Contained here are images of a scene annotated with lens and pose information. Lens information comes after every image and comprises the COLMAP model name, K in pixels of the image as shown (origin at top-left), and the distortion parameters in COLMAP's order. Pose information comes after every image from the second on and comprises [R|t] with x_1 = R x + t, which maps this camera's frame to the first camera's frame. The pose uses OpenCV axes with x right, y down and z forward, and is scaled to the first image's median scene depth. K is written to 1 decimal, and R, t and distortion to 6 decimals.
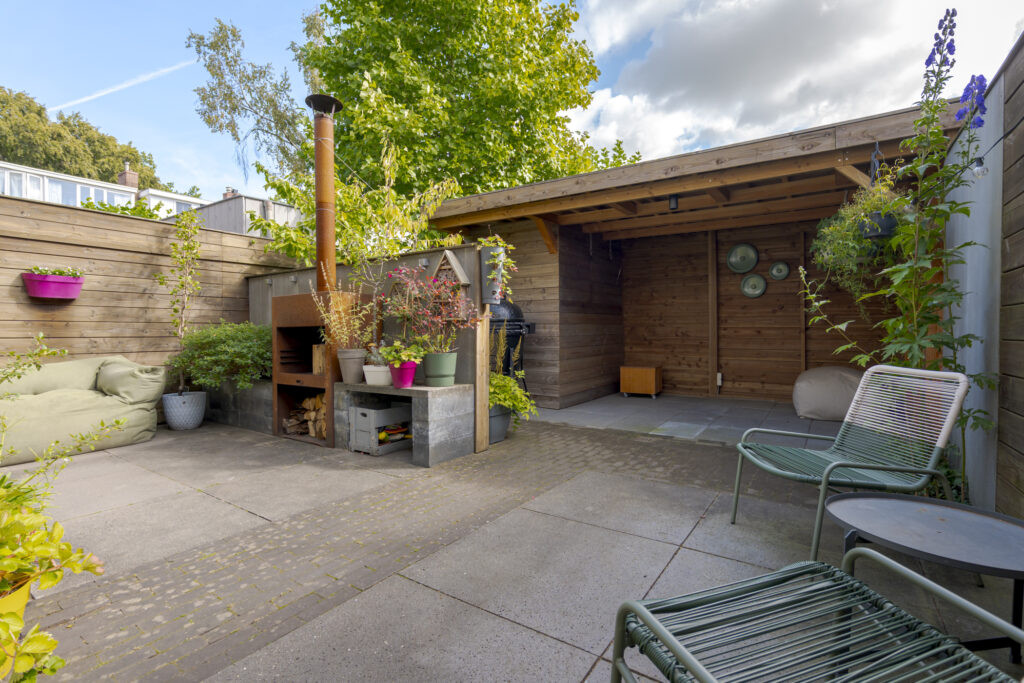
lens RADIAL K [[480.3, 0, 512.4], [0, 480.3, 336.1], [0, 0, 1]] dist [0.000319, 0.000000]
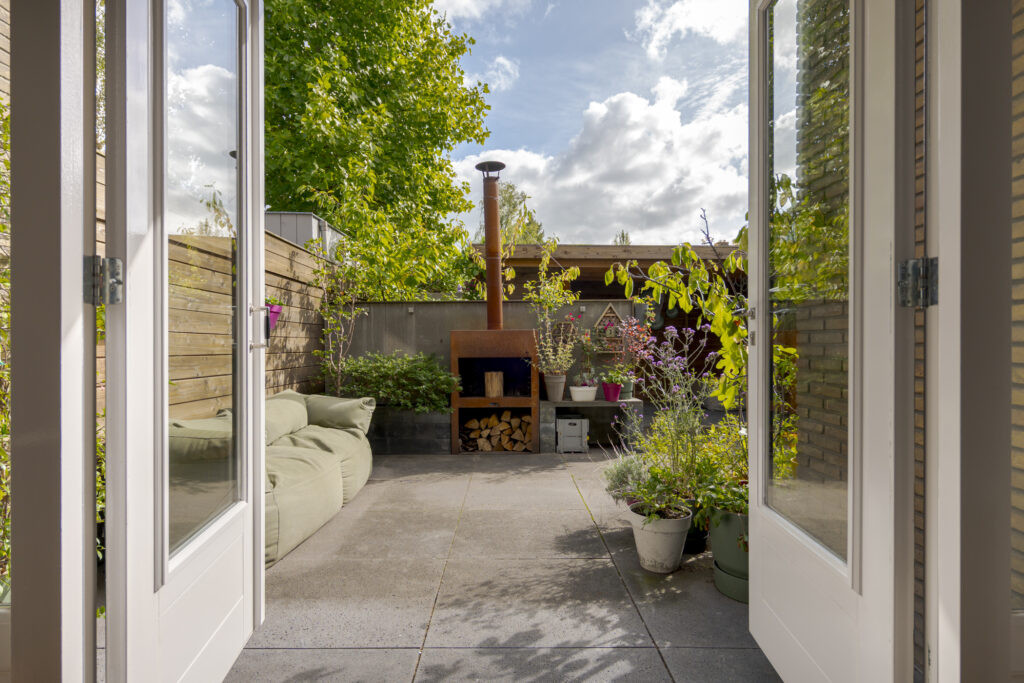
lens RADIAL K [[558.4, 0, 511.0], [0, 558.4, 344.3], [0, 0, 1]] dist [0.000012, 0.000001]
pose [[0.824595, -0.000624, 0.565724, -1.274781], [0.004736, 0.999972, -0.005800, -0.046797], [-0.565704, 0.007462, 0.824575, -0.173816]]
